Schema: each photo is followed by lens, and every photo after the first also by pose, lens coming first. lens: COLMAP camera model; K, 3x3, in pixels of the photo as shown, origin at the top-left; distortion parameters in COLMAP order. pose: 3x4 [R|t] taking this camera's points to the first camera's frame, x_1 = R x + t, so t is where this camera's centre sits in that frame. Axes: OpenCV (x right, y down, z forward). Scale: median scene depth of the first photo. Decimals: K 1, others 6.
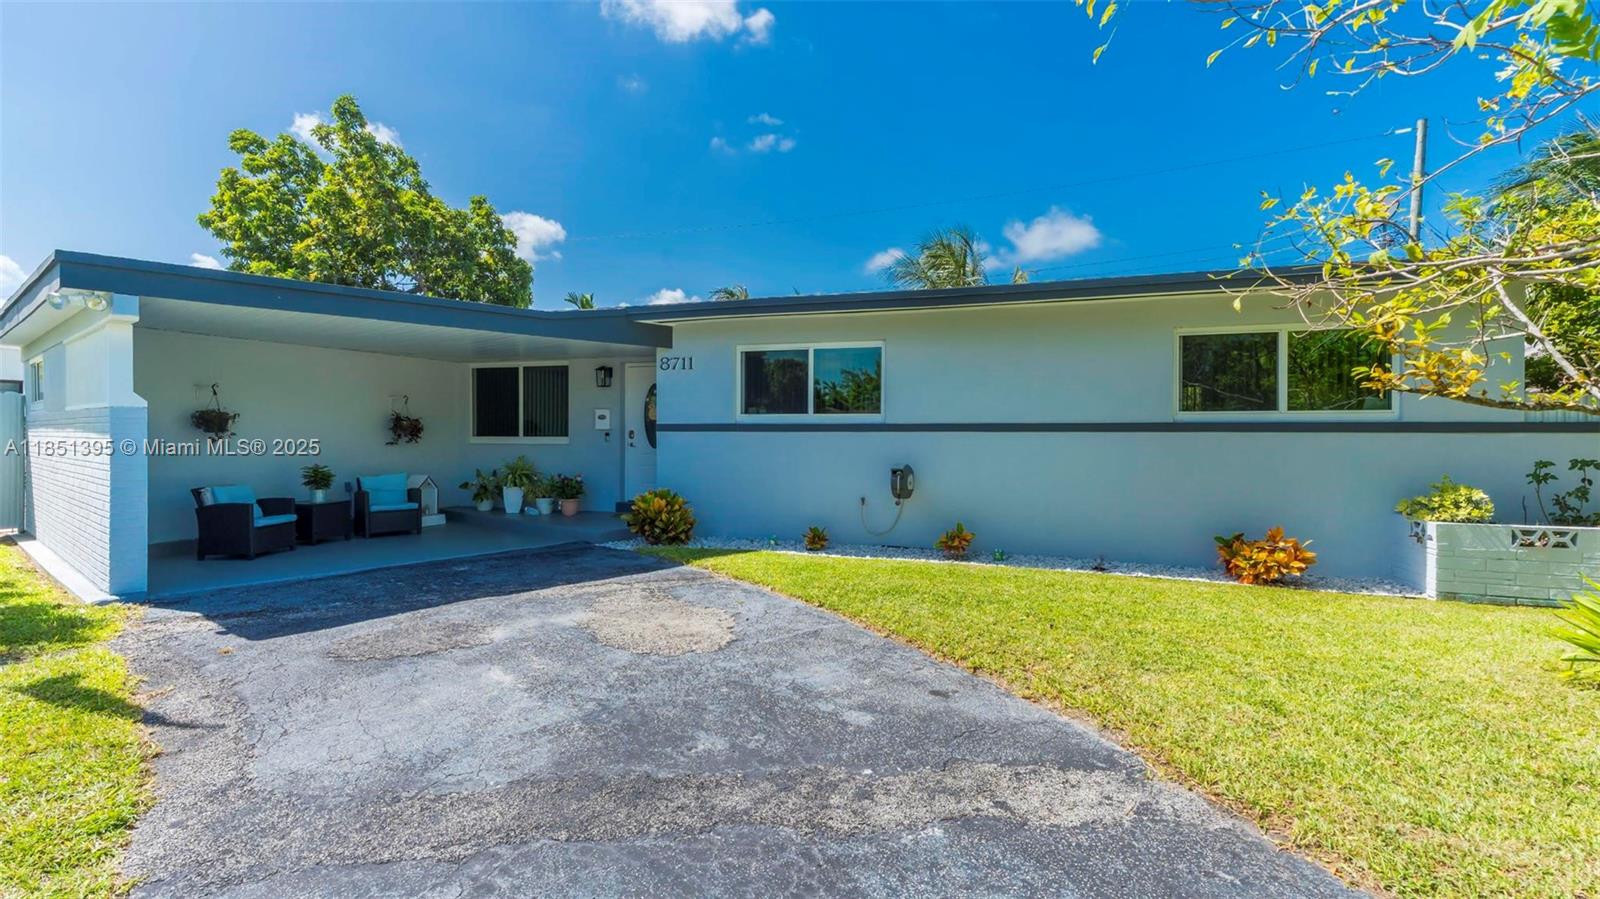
lens RADIAL K [[732.5, 0, 807.9], [0, 732.5, 411.3], [0, 0, 1]] dist [0.036381, 0.000161]
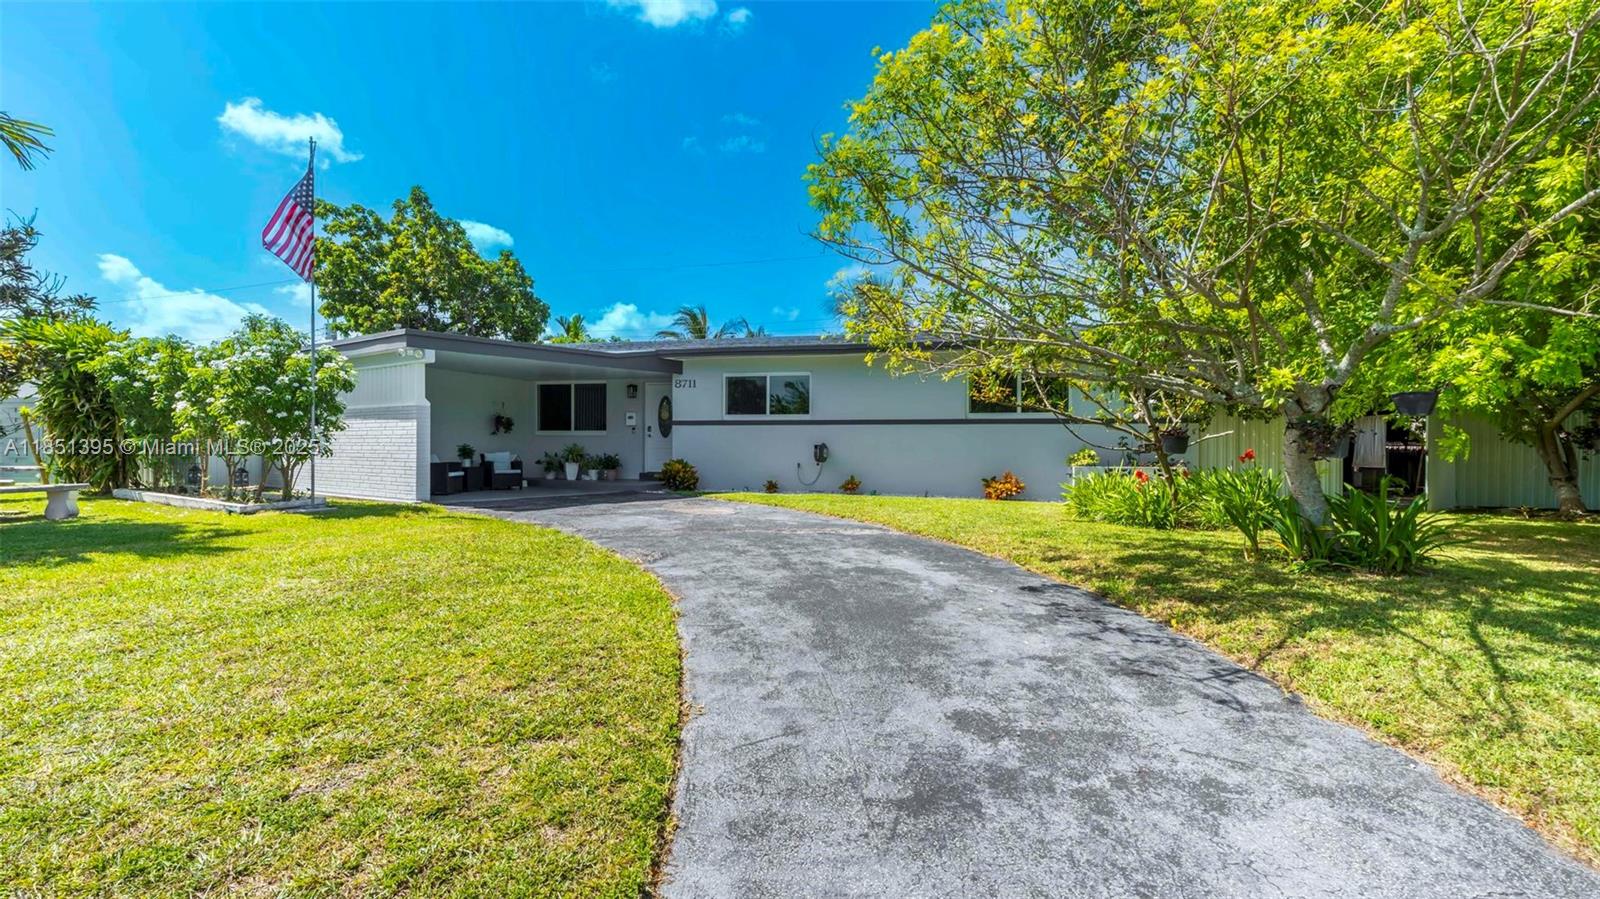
lens RADIAL K [[737.9, 0, 804.5], [0, 737.9, 424.3], [0, 0, 1]] dist [0.035093, -0.001146]
pose [[0.997082, 0.006322, 0.076073, -0.042427], [-0.005931, 0.999968, -0.005359, 0.034498], [-0.076104, 0.004892, 0.997088, -0.704689]]
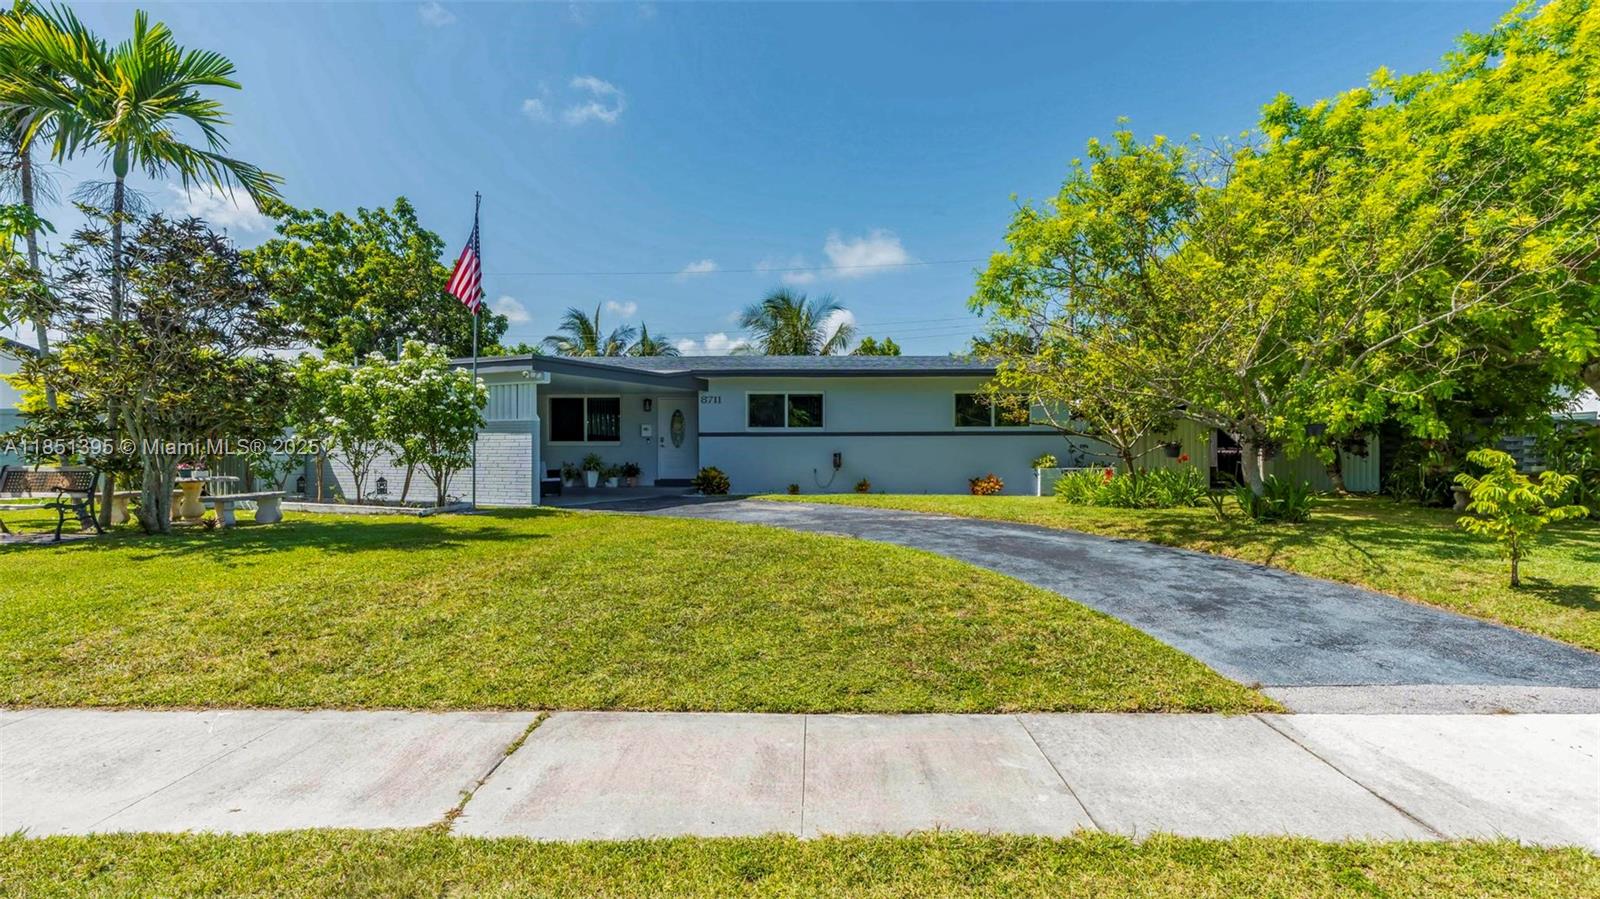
lens RADIAL K [[785.6, 0, 814.6], [0, 785.6, 415.9], [0, 0, 1]] dist [-0.001759, -0.000025]
pose [[0.946099, 0.012732, 0.323627, -0.613784], [-0.004999, 0.999682, -0.024714, 0.024264], [-0.323839, 0.021764, 0.945862, -1.022992]]
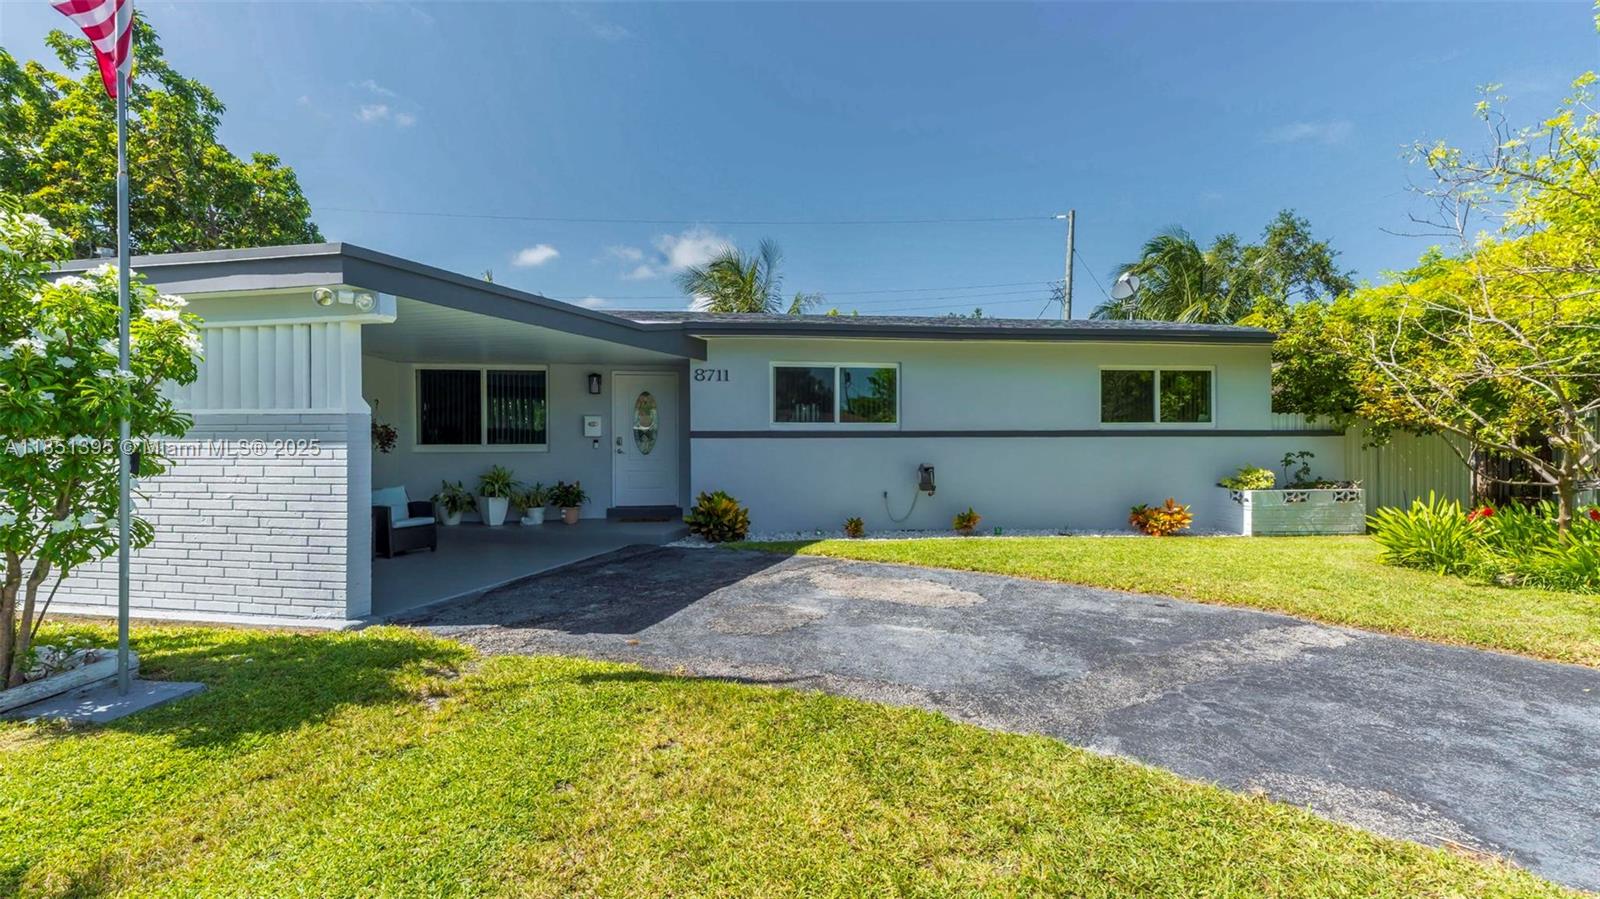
lens RADIAL K [[737.9, 0, 804.5], [0, 737.9, 424.3], [0, 0, 1]] dist [0.035093, -0.001146]
pose [[0.896450, 0.004402, 0.443122, -0.575646], [-0.008387, 0.999940, 0.007033, -0.001740], [-0.443065, -0.010021, 0.896434, -0.033388]]
